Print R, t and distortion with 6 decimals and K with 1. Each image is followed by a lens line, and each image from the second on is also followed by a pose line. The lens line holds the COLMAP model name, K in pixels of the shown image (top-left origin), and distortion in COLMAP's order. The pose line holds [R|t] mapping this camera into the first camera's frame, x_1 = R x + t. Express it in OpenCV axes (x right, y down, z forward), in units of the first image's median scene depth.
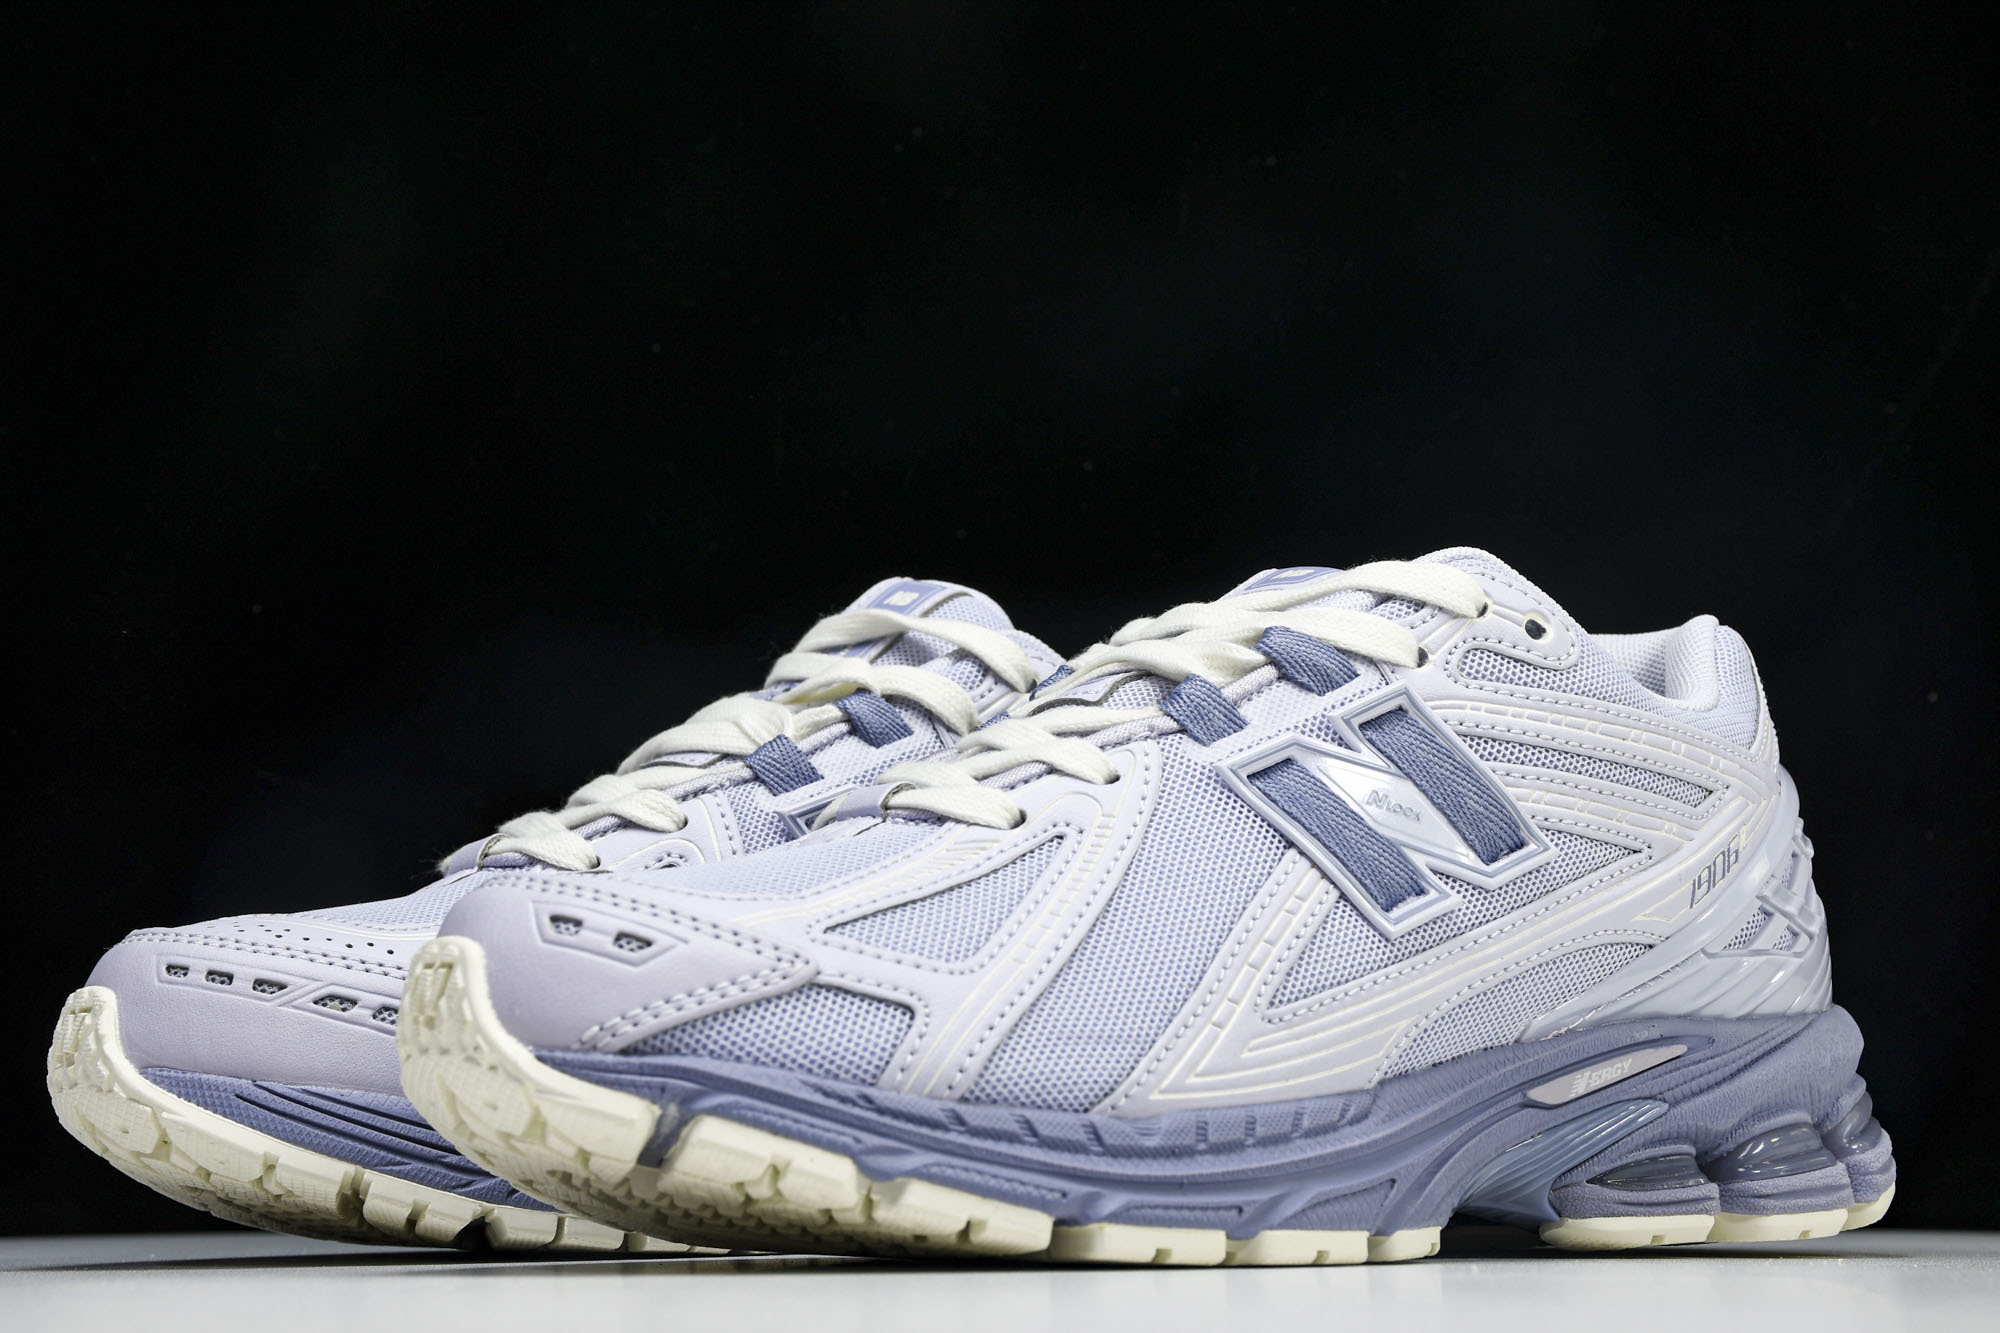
lens RADIAL K [[3408.4, 0, 1000.0], [0, 3408.4, 666.5], [0, 0, 1]] dist [0.072027, 0.051289]
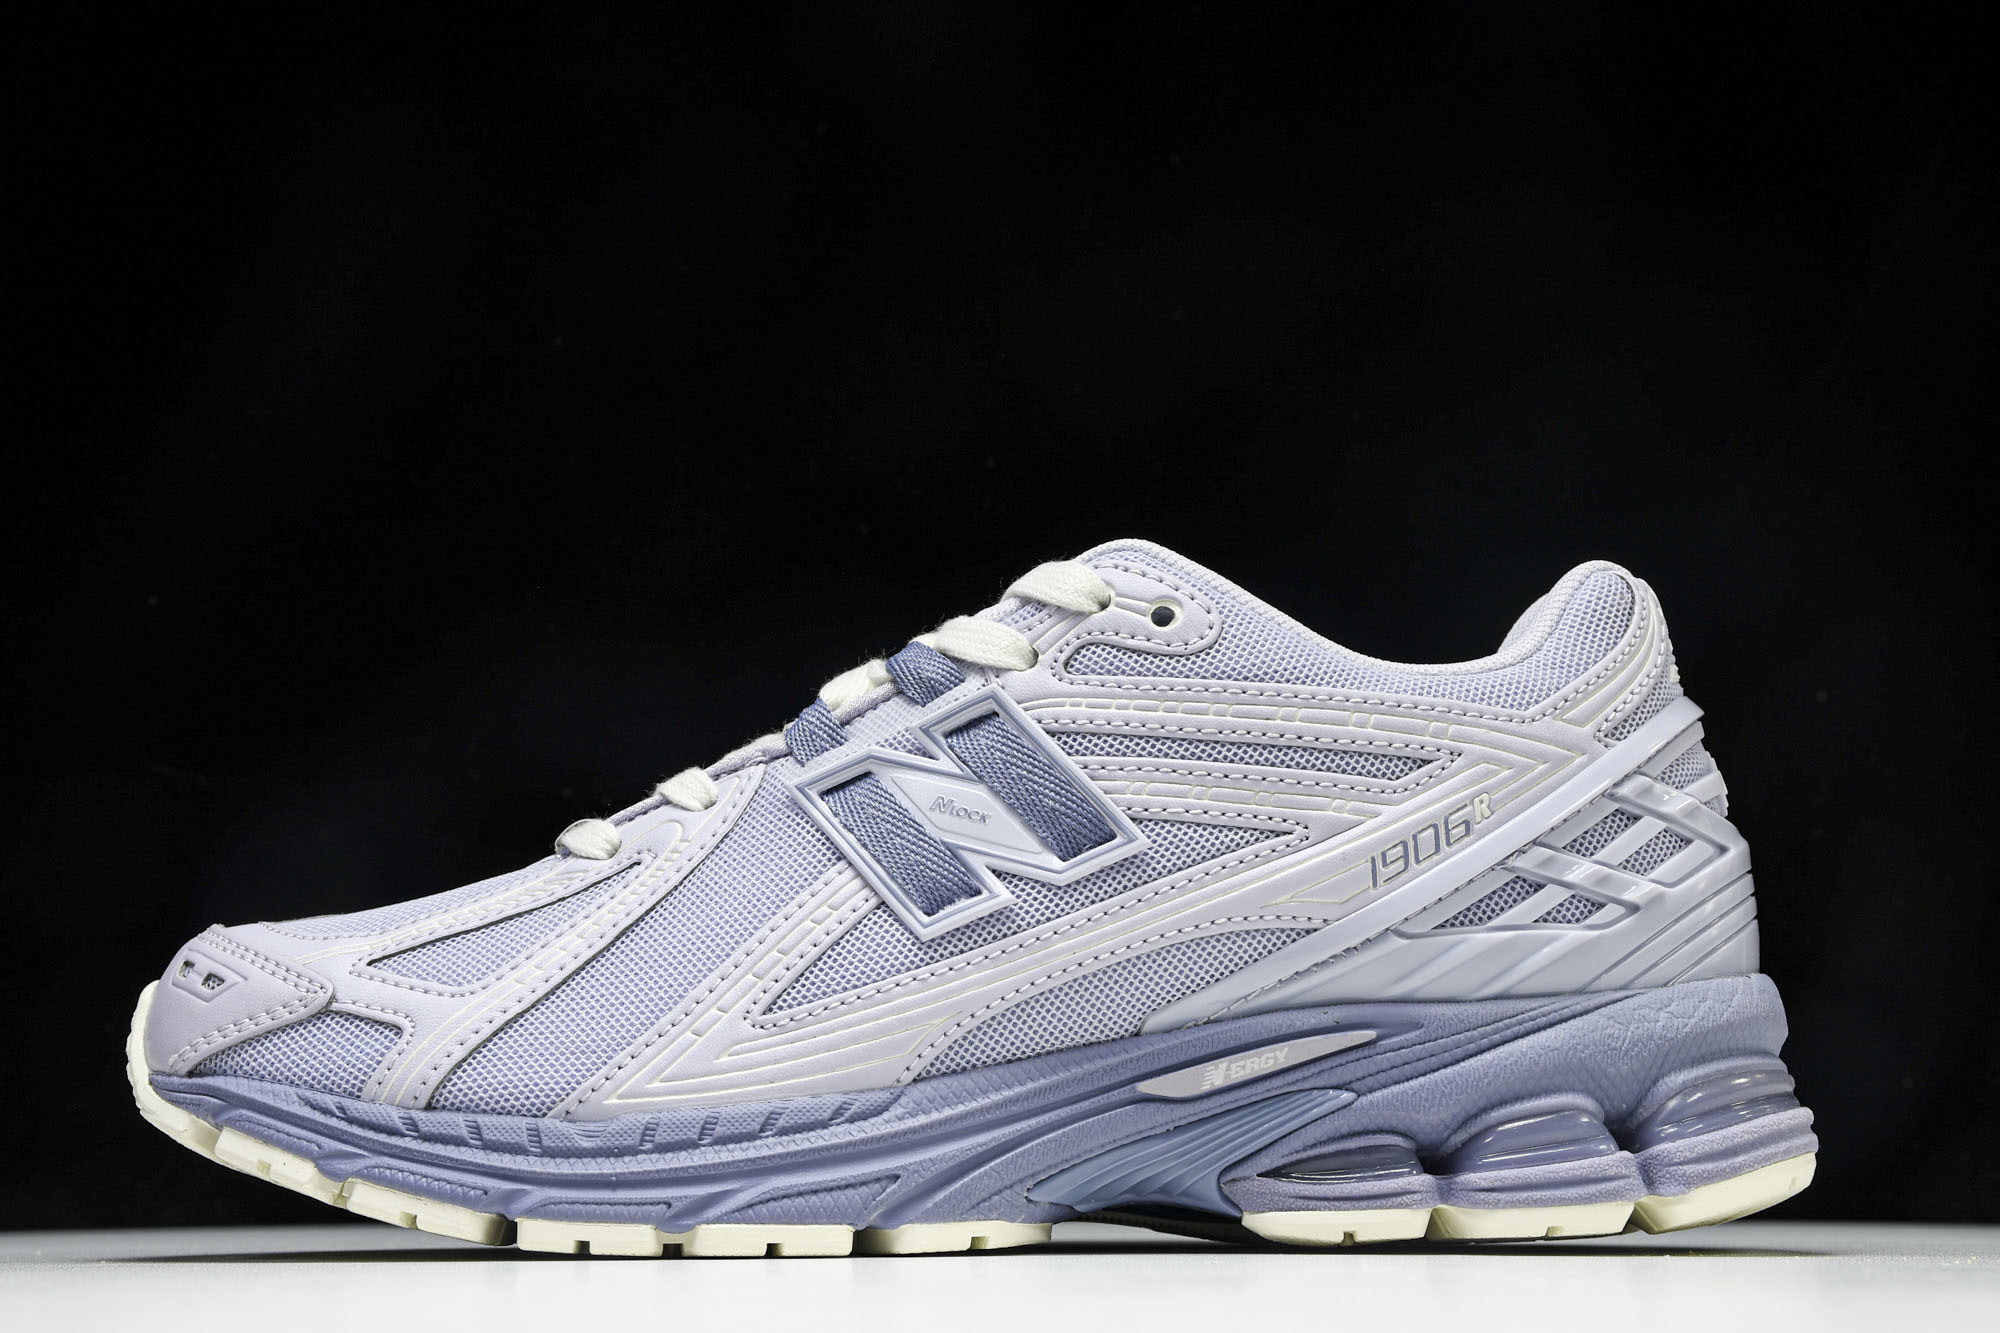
lens RADIAL K [[3408.4, 0, 1000.0], [0, 3408.4, 666.5], [0, 0, 1]] dist [0.072027, 0.051289]
pose [[0.799703, -0.094895, -0.592850, 0.758387], [0.094396, 0.995022, -0.031937, 0.032964], [0.592929, -0.030423, 0.804680, 0.192290]]
